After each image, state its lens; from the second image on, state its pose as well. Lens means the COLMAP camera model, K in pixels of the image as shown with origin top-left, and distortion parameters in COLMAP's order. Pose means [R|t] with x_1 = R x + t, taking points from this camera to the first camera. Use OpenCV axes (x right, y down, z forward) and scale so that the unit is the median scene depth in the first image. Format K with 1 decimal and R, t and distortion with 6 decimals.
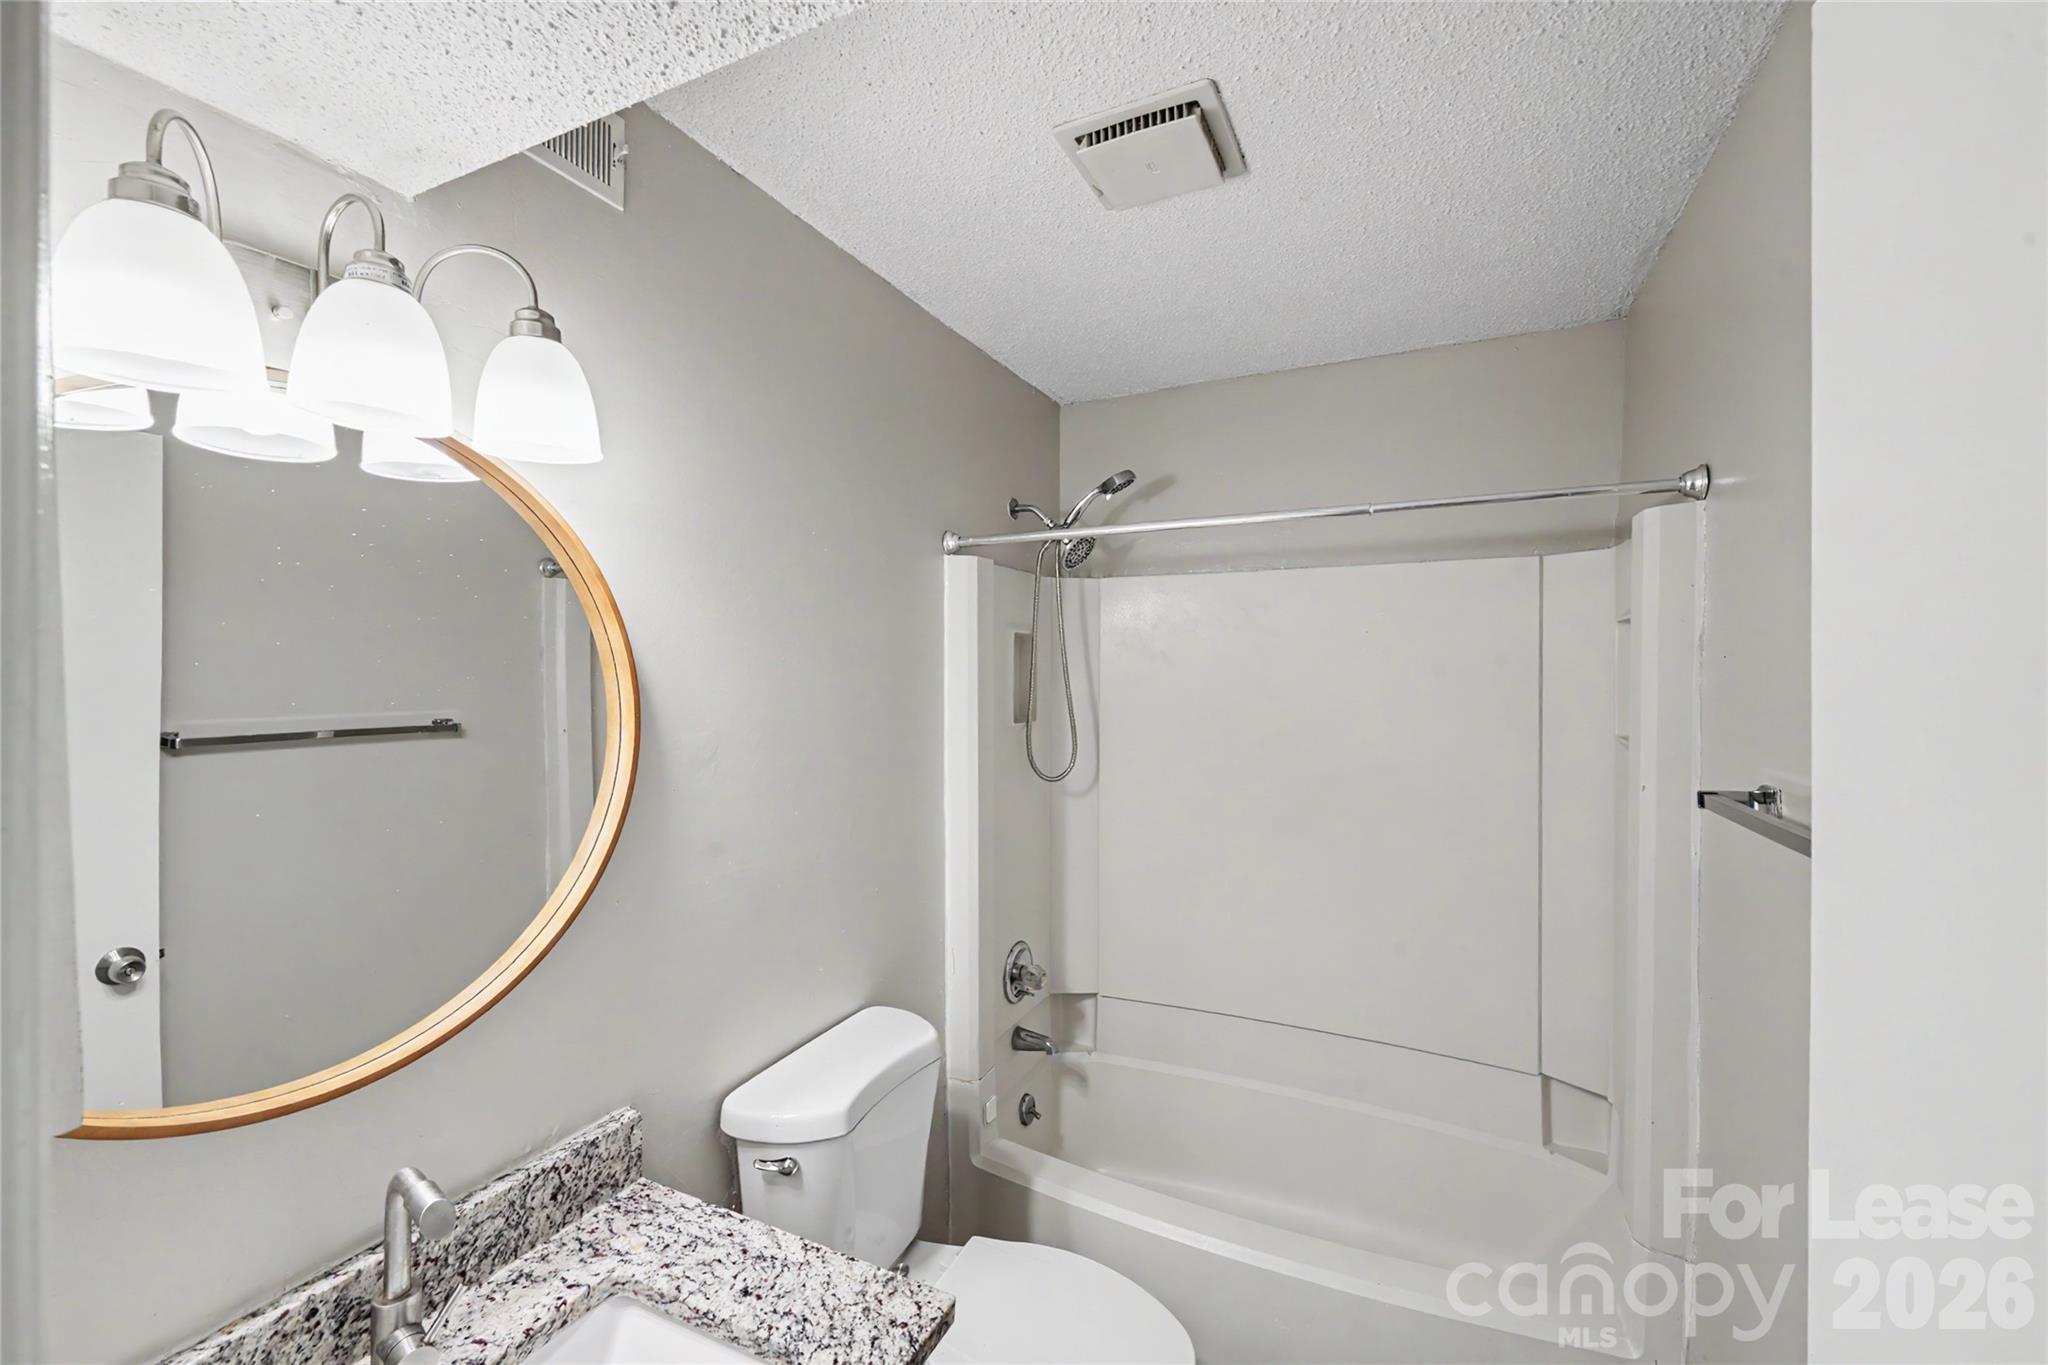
lens RADIAL K [[833.9, 0, 1031.3], [0, 833.9, 663.9], [0, 0, 1]] dist [0.001290, -0.001398]
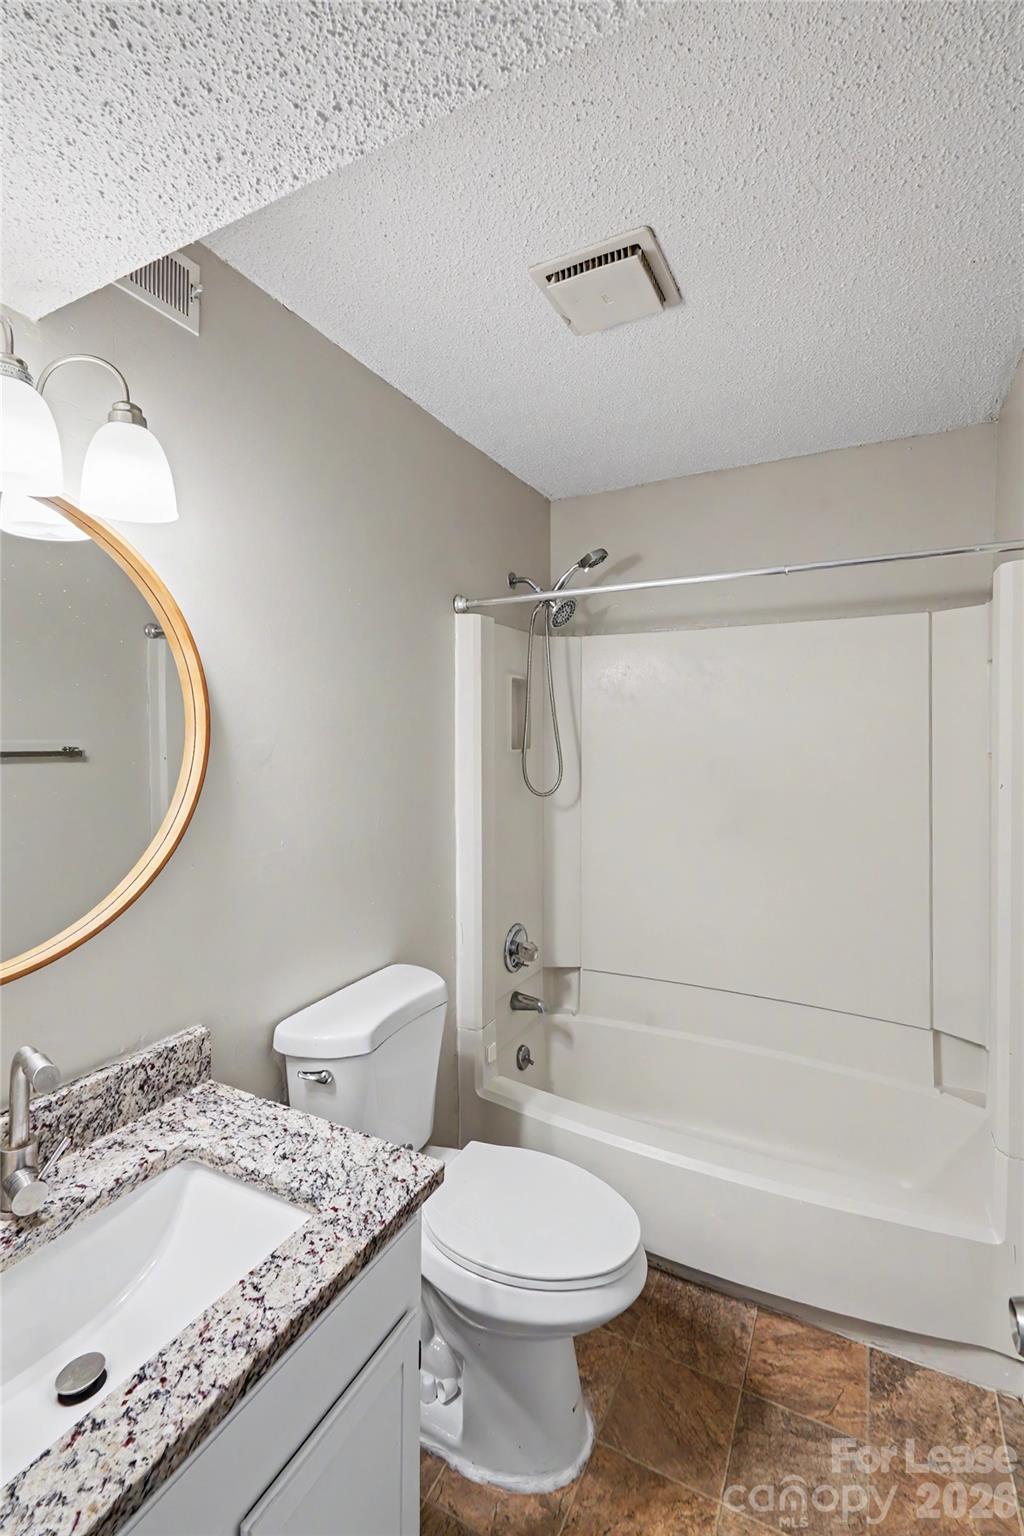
lens RADIAL K [[674.7, 0, 531.9], [0, 674.7, 729.2], [0, 0, 1]] dist [-0.000605, -0.000248]
pose [[0.999630, 0.000540, -0.027199, 0.056619], [-0.000775, 0.999963, -0.008607, 0.075054], [0.027194, 0.008625, 0.999593, -0.036073]]
